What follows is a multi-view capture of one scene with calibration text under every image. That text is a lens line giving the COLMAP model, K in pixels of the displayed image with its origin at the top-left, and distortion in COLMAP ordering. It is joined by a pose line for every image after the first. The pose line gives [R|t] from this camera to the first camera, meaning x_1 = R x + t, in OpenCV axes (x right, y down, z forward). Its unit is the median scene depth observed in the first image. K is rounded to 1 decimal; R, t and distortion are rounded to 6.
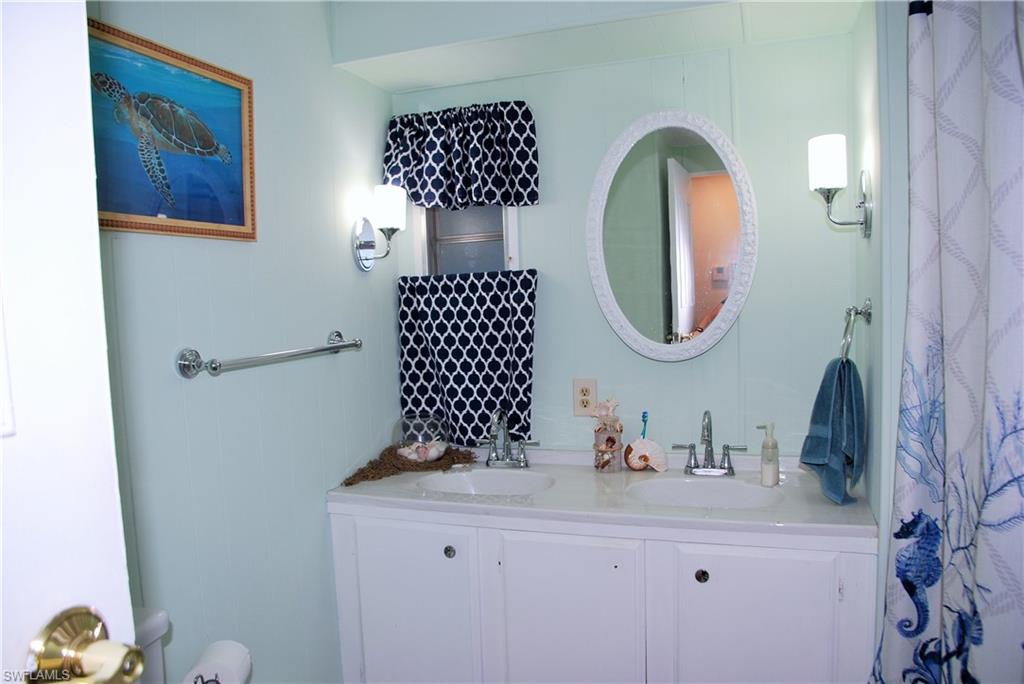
lens RADIAL K [[726.4, 0, 513.9], [0, 726.4, 354.6], [0, 0, 1]] dist [-0.132921, 0.079772]
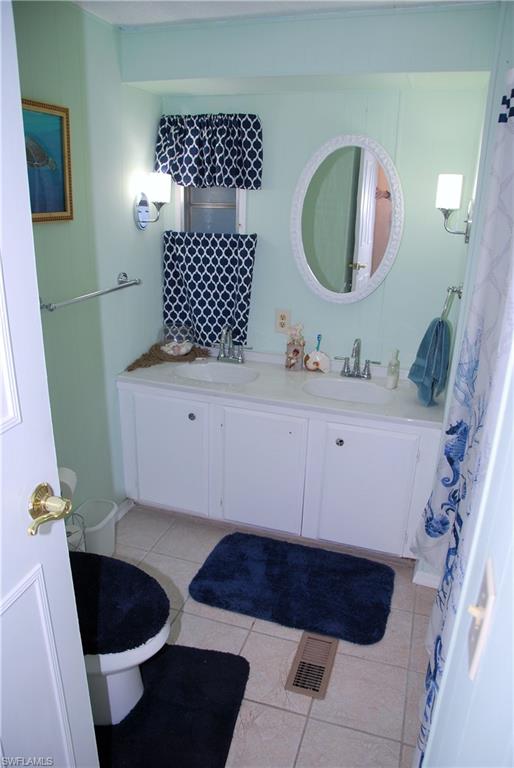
lens RADIAL K [[544.8, 0, 258.9], [0, 544.8, 380.4], [0, 0, 1]] dist [-0.132921, 0.079772]
pose [[0.997795, 0.054817, 0.037419, 0.010577], [-0.062470, 0.966096, 0.250510, -0.105453], [-0.022418, -0.252295, 0.967391, -0.155612]]
